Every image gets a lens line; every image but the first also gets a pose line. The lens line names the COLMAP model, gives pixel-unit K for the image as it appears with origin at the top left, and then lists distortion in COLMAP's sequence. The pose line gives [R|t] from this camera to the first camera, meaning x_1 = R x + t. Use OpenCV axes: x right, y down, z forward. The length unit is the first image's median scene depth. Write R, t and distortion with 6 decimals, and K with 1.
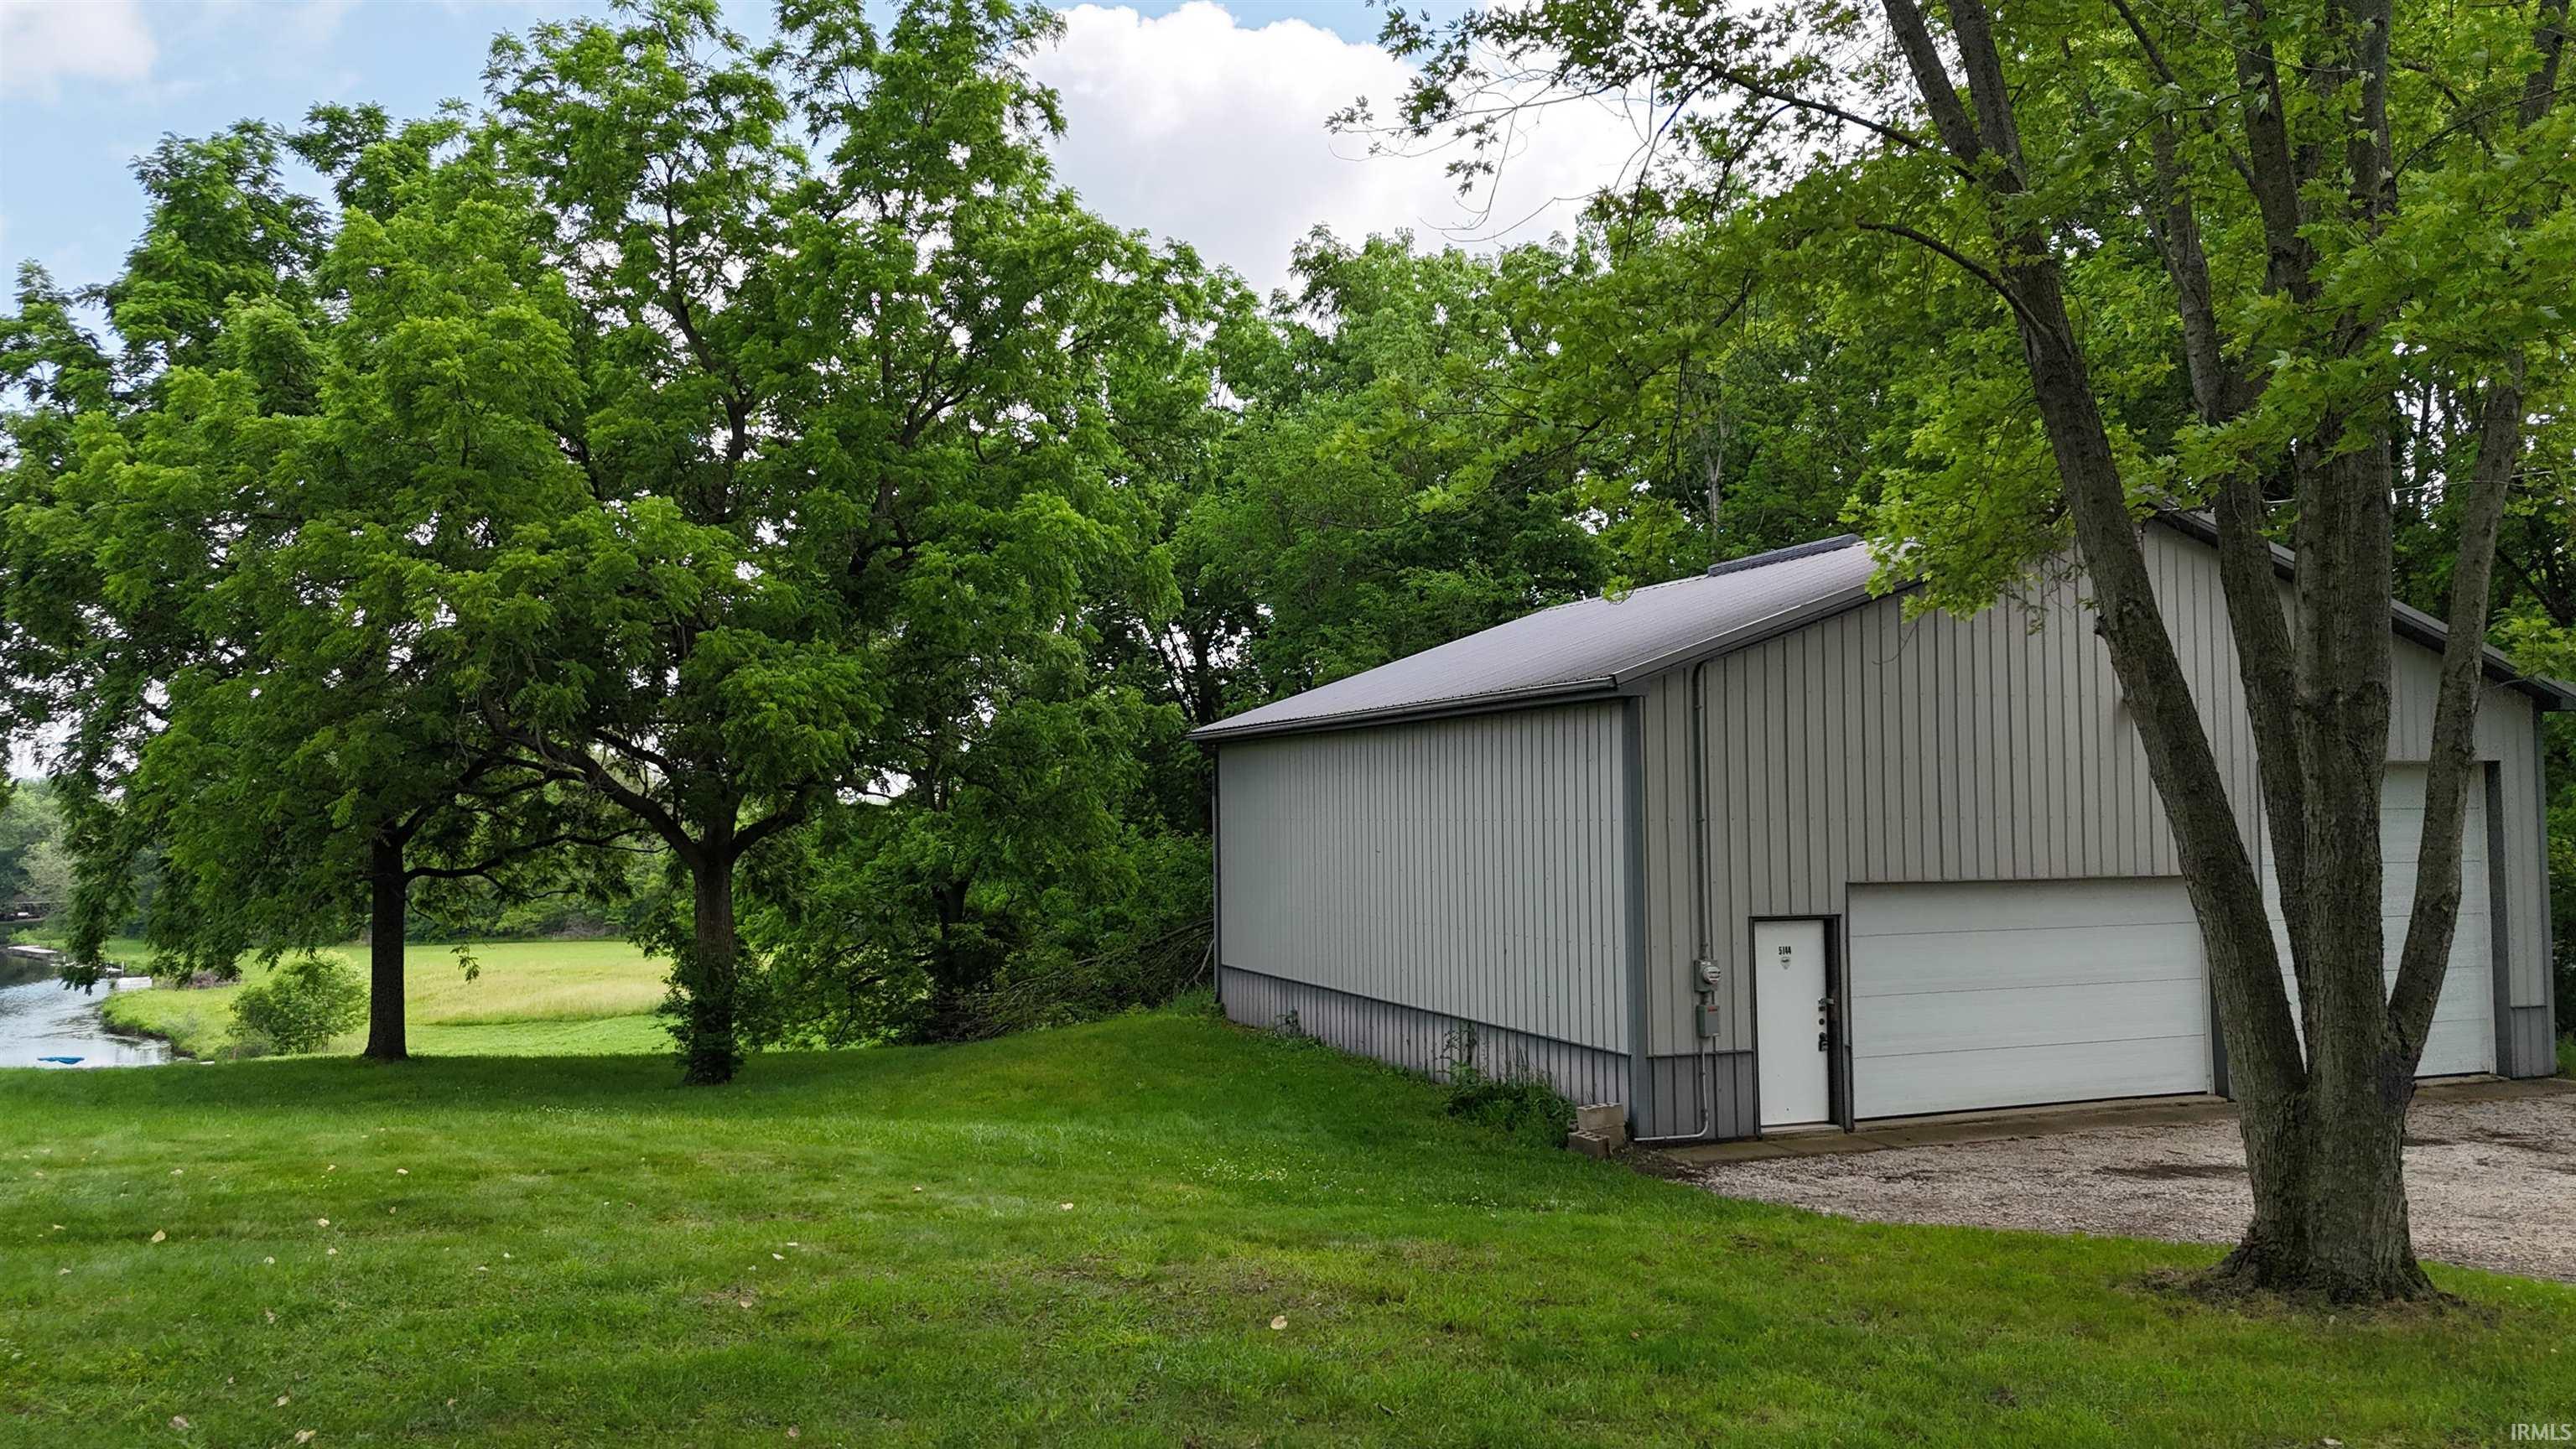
lens RADIAL K [[1846.3, 0, 1288.0], [0, 1846.3, 724.5], [0, 0, 1]] dist [0.110602, -0.152260]
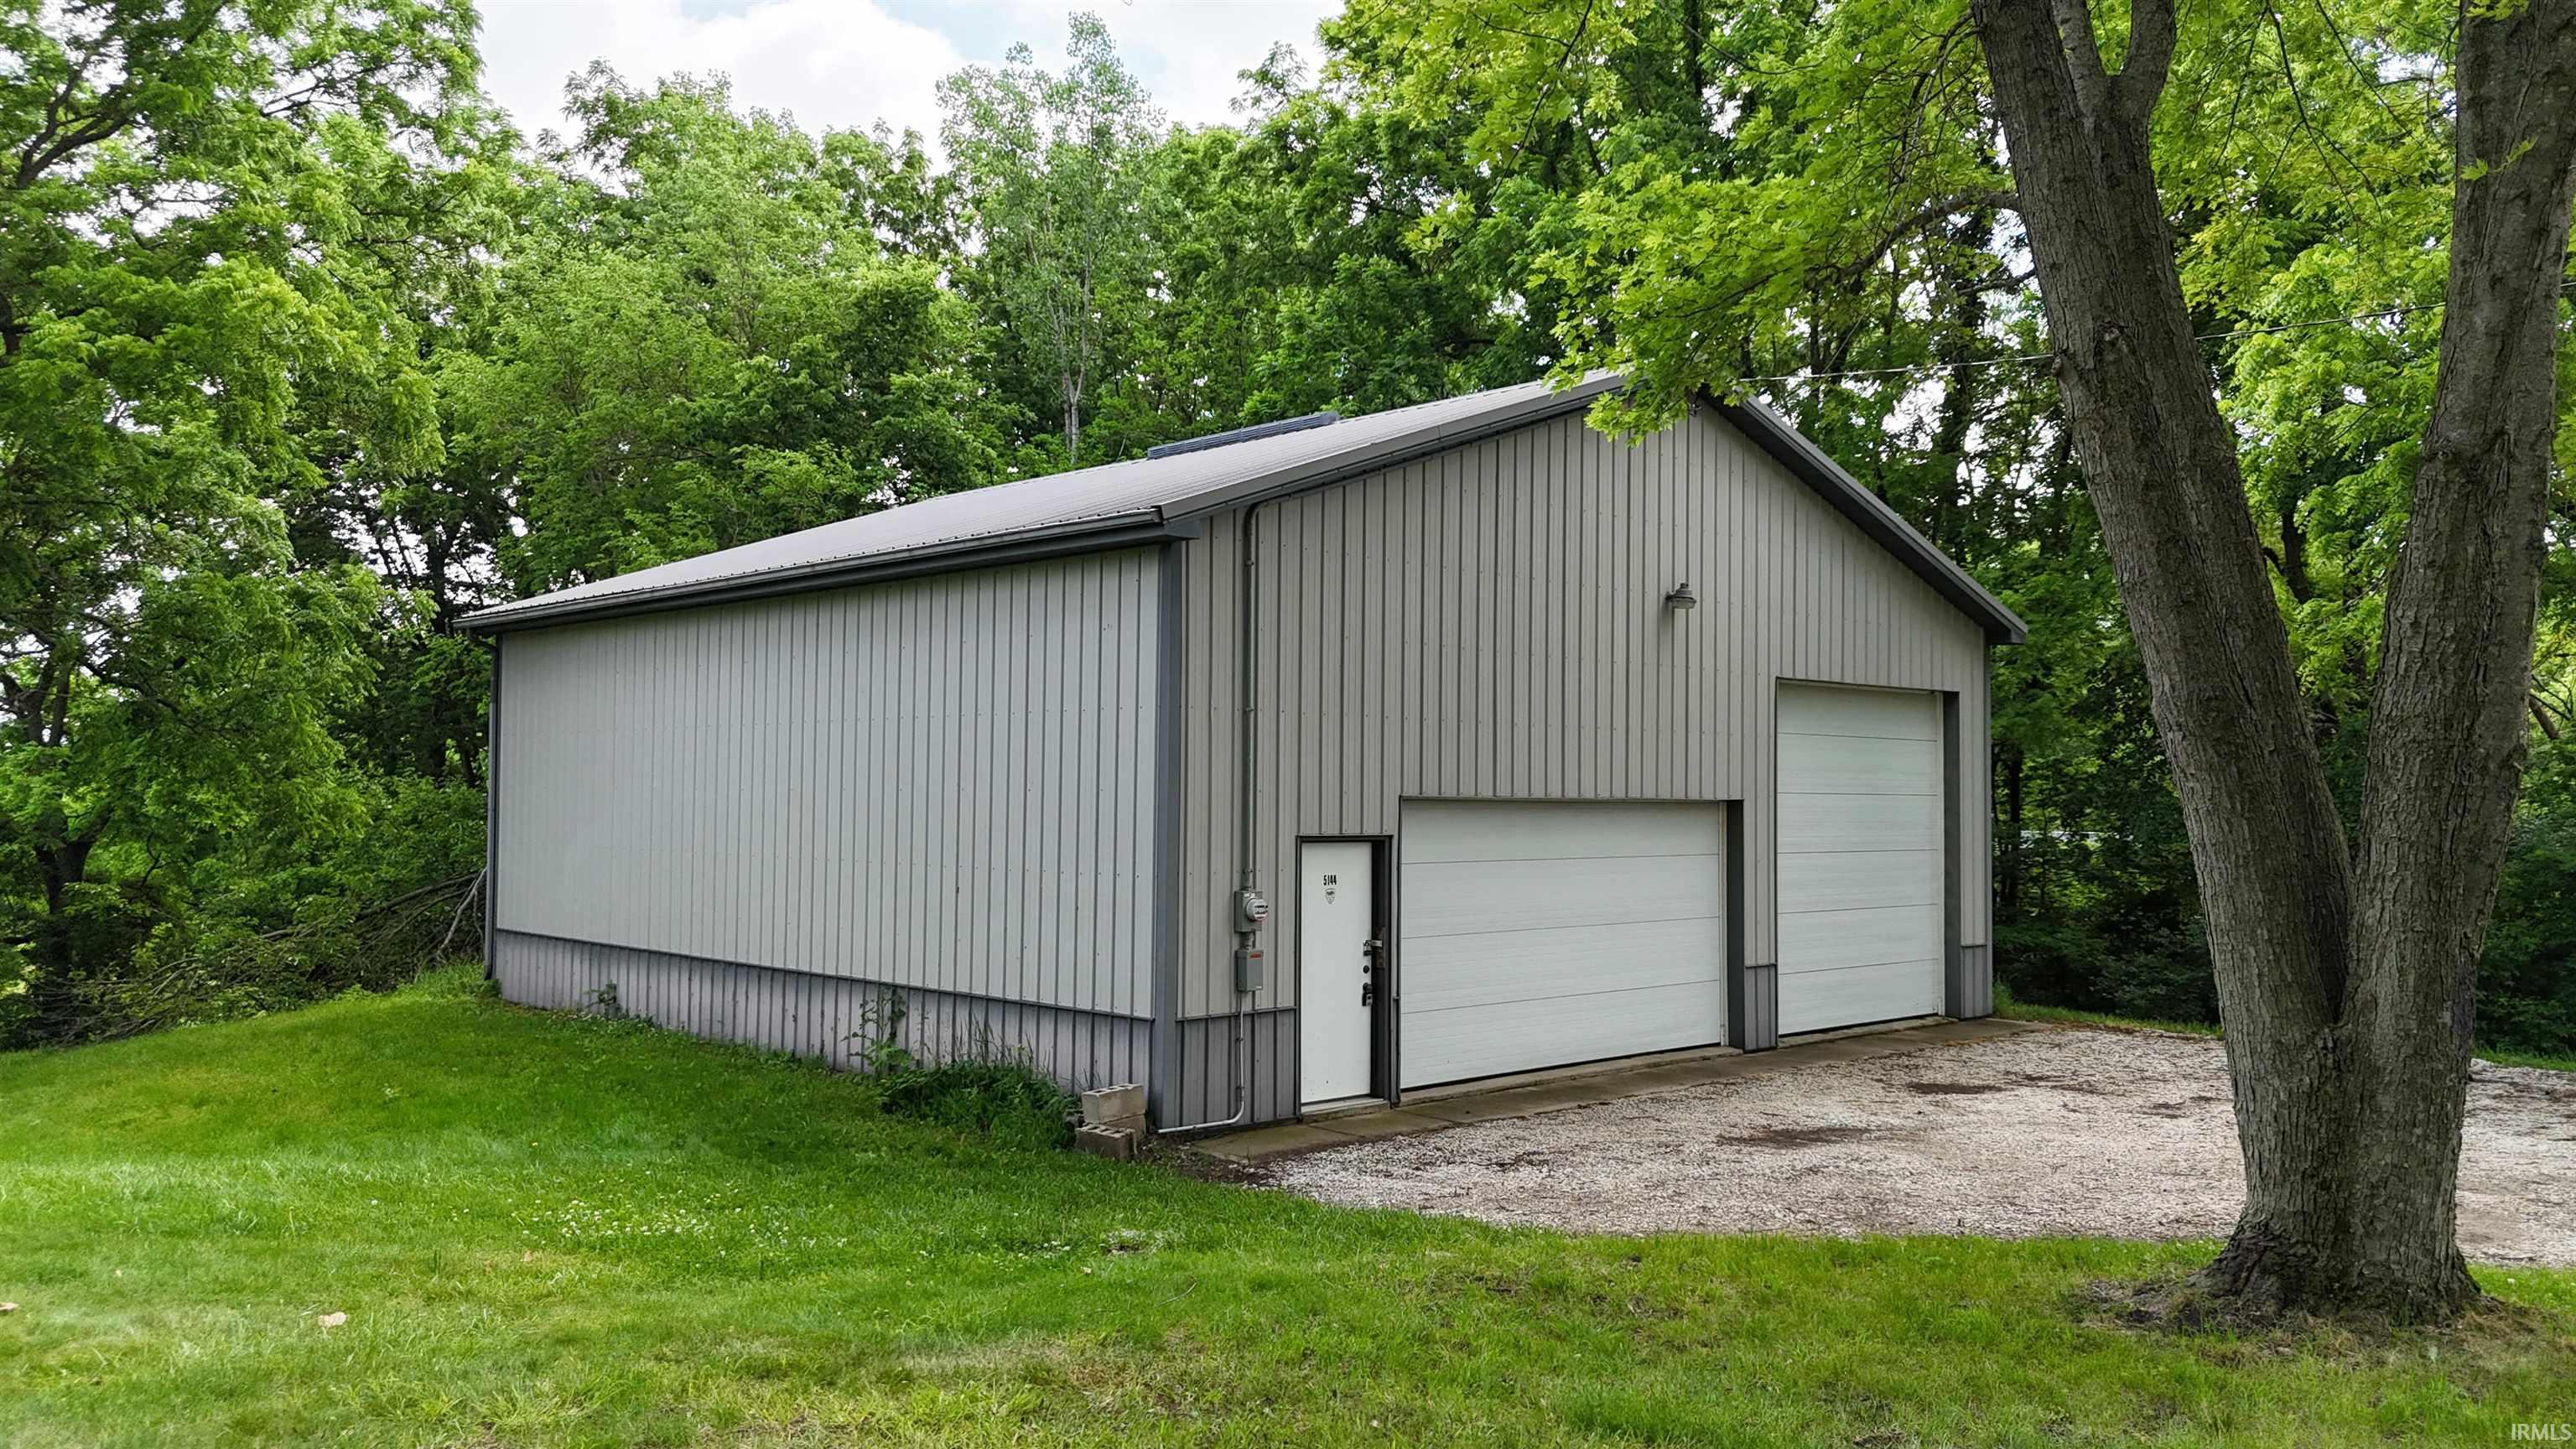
lens RADIAL K [[1879.6, 0, 1288.0], [0, 1879.6, 724.5], [0, 0, 1]] dist [0.072019, -0.088731]
pose [[0.924125, 0.030915, 0.380838, -0.050453], [-0.035127, 0.999374, 0.004112, 0.048172], [-0.380473, -0.017178, 0.924633, 0.248944]]
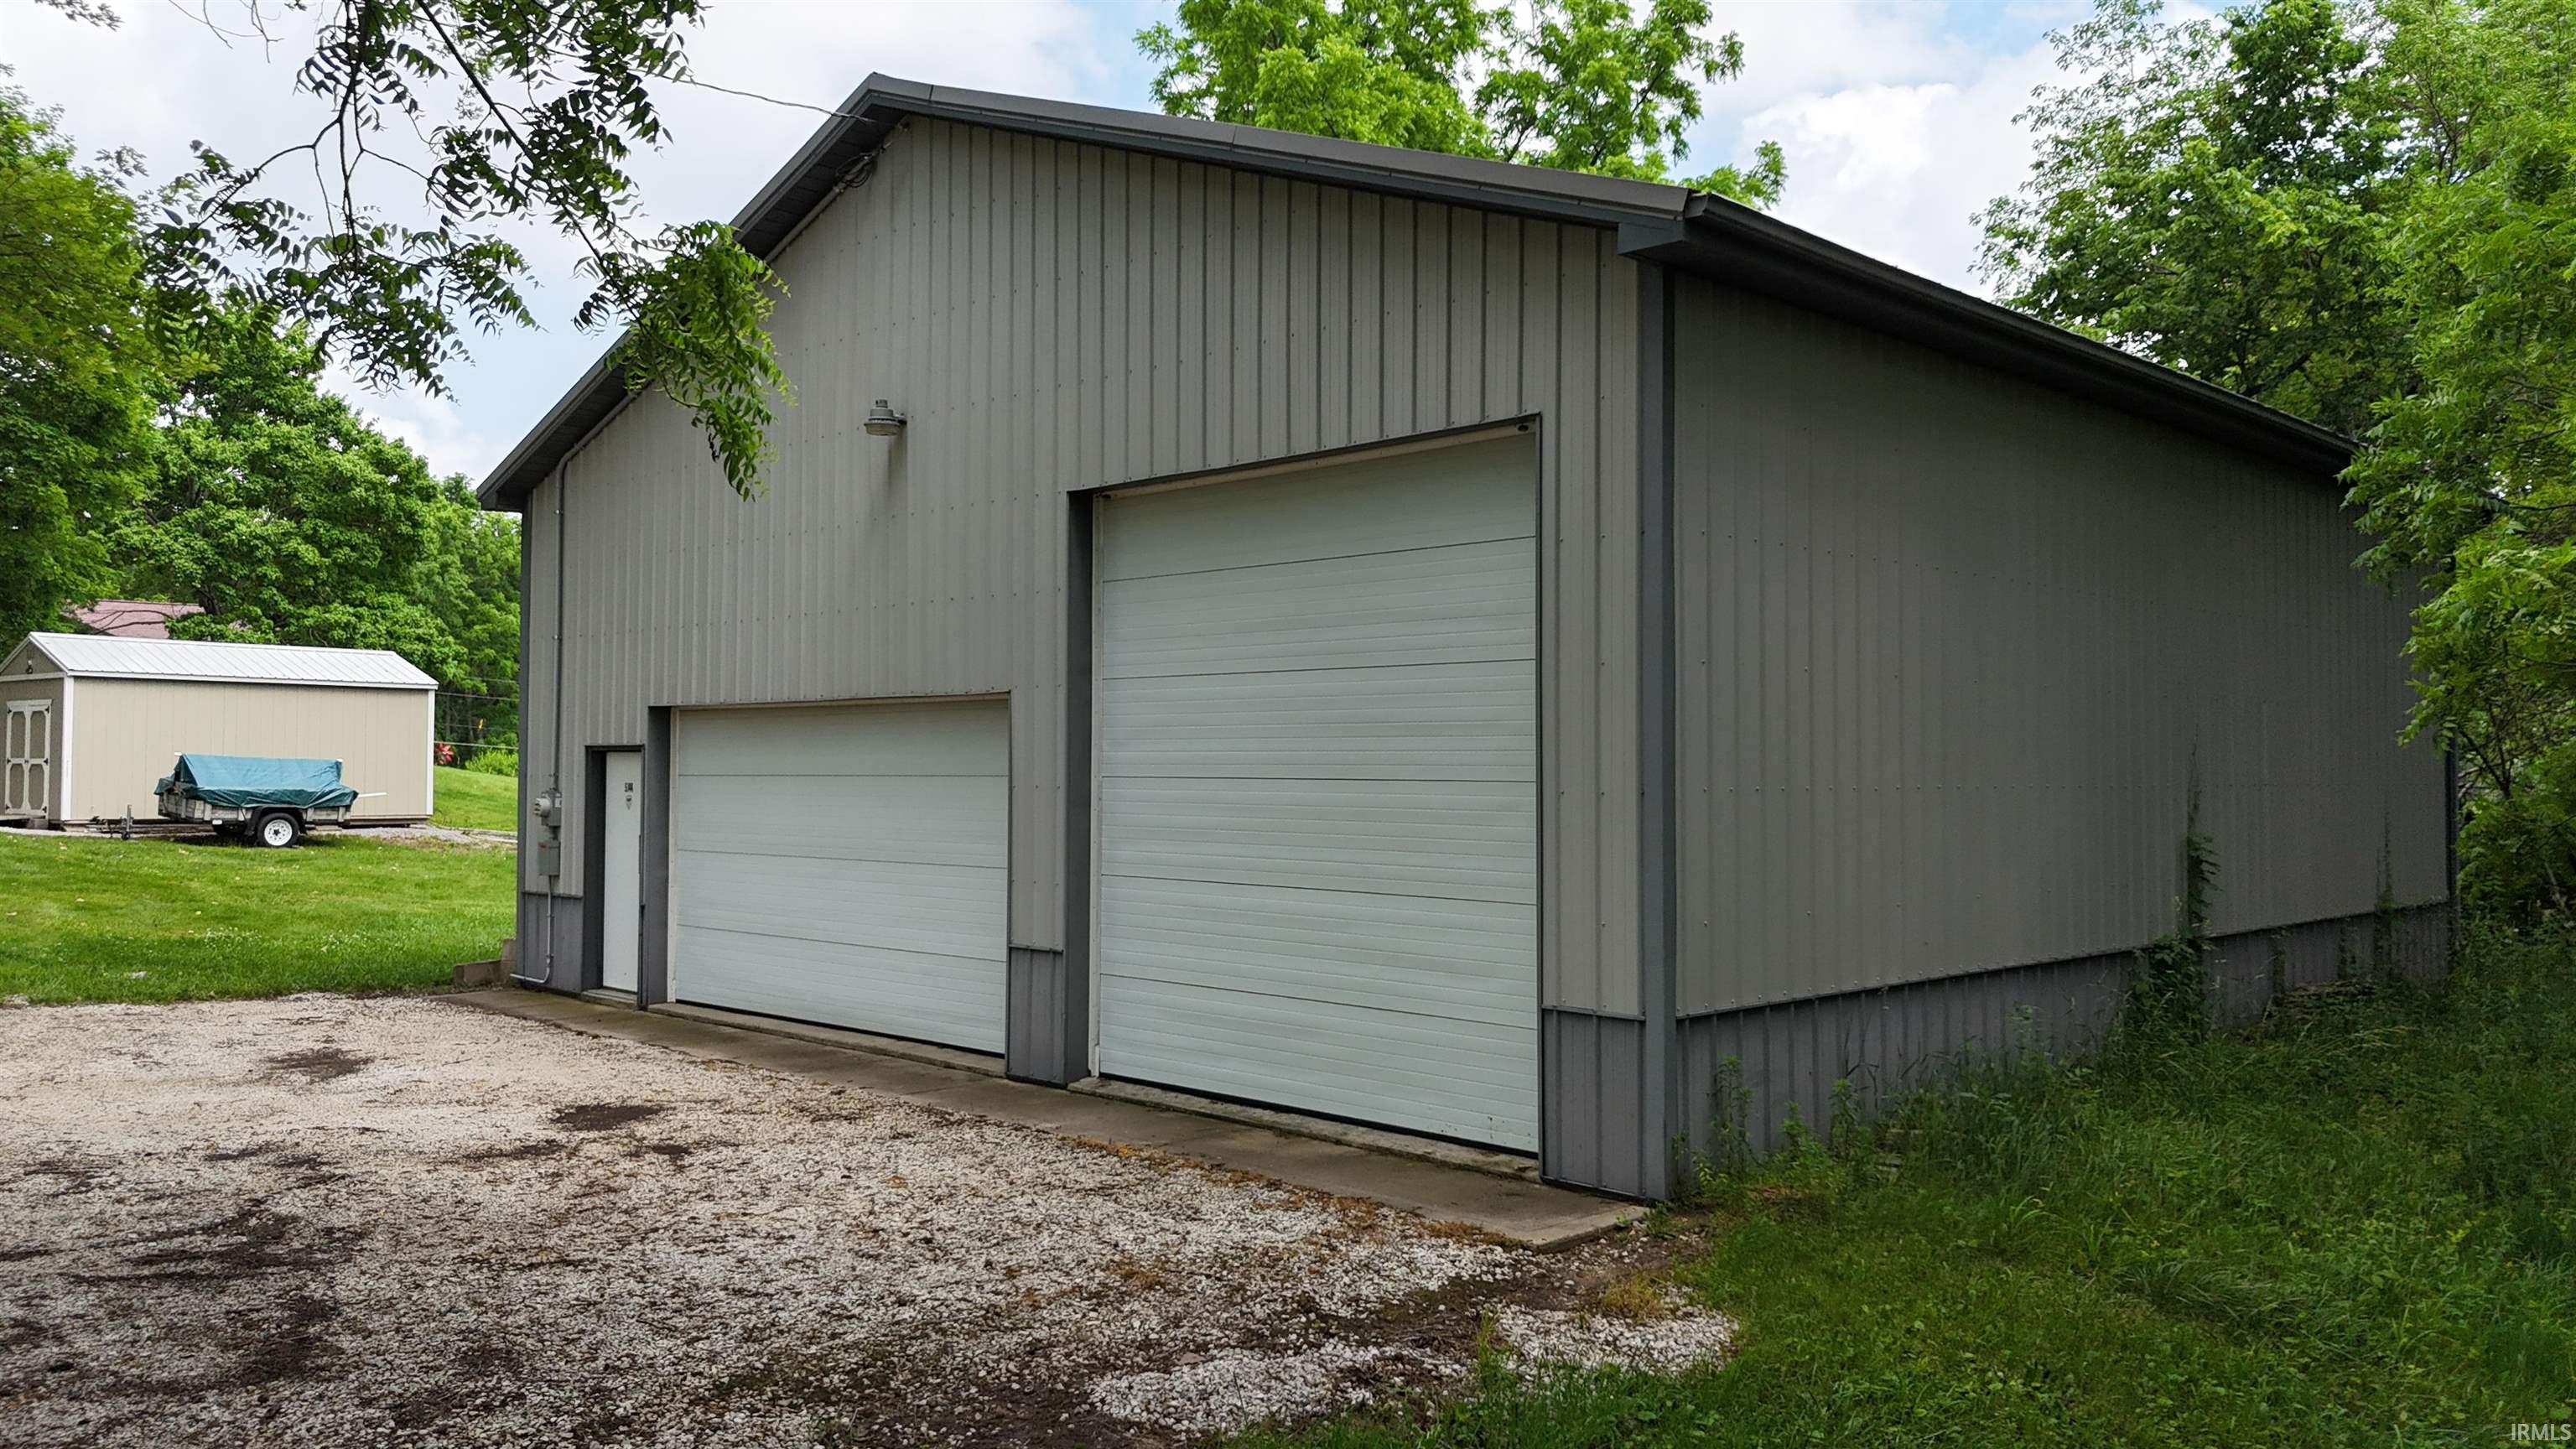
lens RADIAL K [[1846.3, 0, 1288.0], [0, 1846.3, 724.5], [0, 0, 1]] dist [0.110602, -0.152260]
pose [[0.397717, -0.020039, -0.917289, 0.882918], [0.043259, 0.999059, -0.003069, 0.088130], [0.916488, -0.038461, 0.398210, 0.750213]]
